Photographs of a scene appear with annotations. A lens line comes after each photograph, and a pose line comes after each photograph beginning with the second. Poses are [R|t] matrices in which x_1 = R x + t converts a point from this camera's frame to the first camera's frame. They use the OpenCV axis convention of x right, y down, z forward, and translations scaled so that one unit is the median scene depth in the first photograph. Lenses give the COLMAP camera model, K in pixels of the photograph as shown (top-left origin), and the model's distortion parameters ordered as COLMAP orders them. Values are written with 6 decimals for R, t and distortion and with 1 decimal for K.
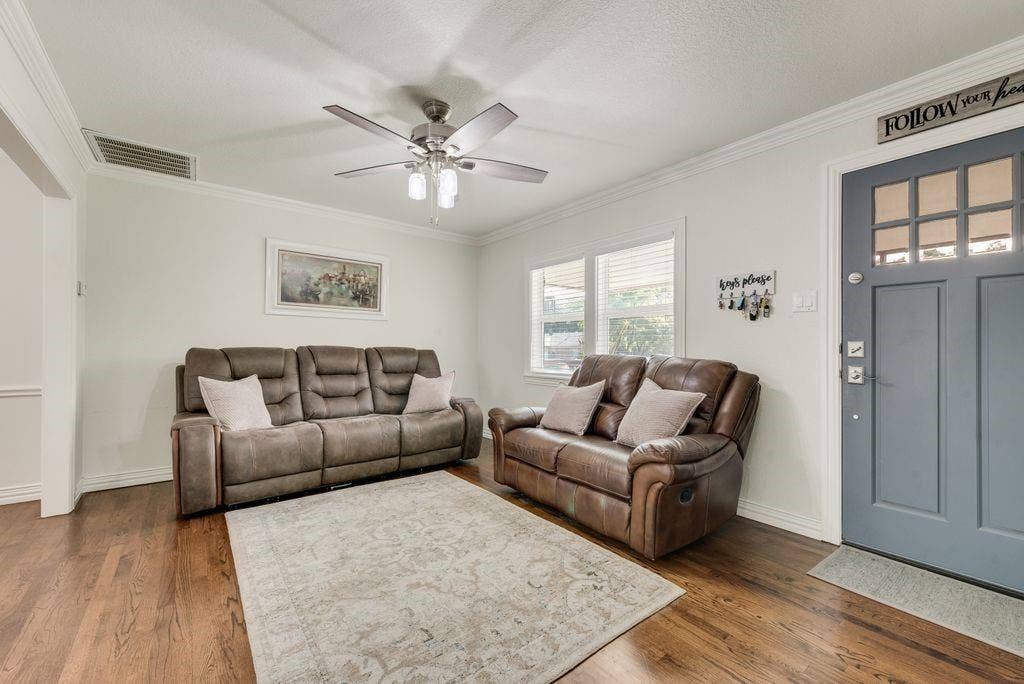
lens RADIAL K [[413.7, 0, 516.3], [0, 413.7, 346.7], [0, 0, 1]] dist [0.004678, -0.002277]
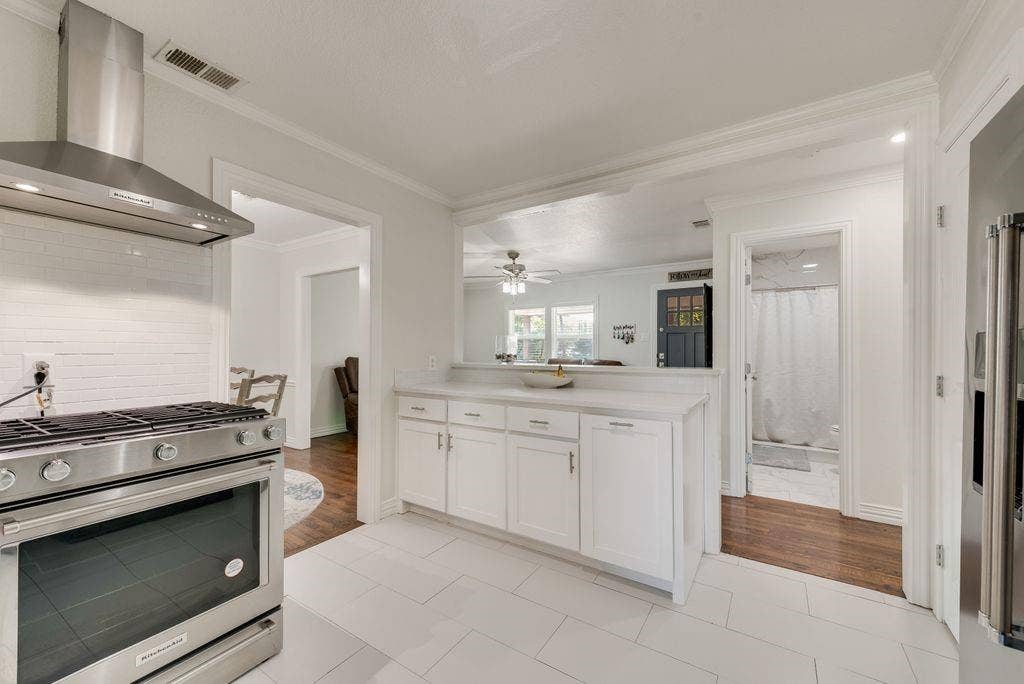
lens RADIAL K [[413.7, 0, 506.4], [0, 413.7, 346.6], [0, 0, 1]] dist [0.004678, -0.002277]
pose [[0.948725, -0.002580, 0.316094, -0.869342], [0.001776, 0.999994, 0.002831, -0.056262], [-0.316099, -0.002125, 0.948724, -1.082643]]
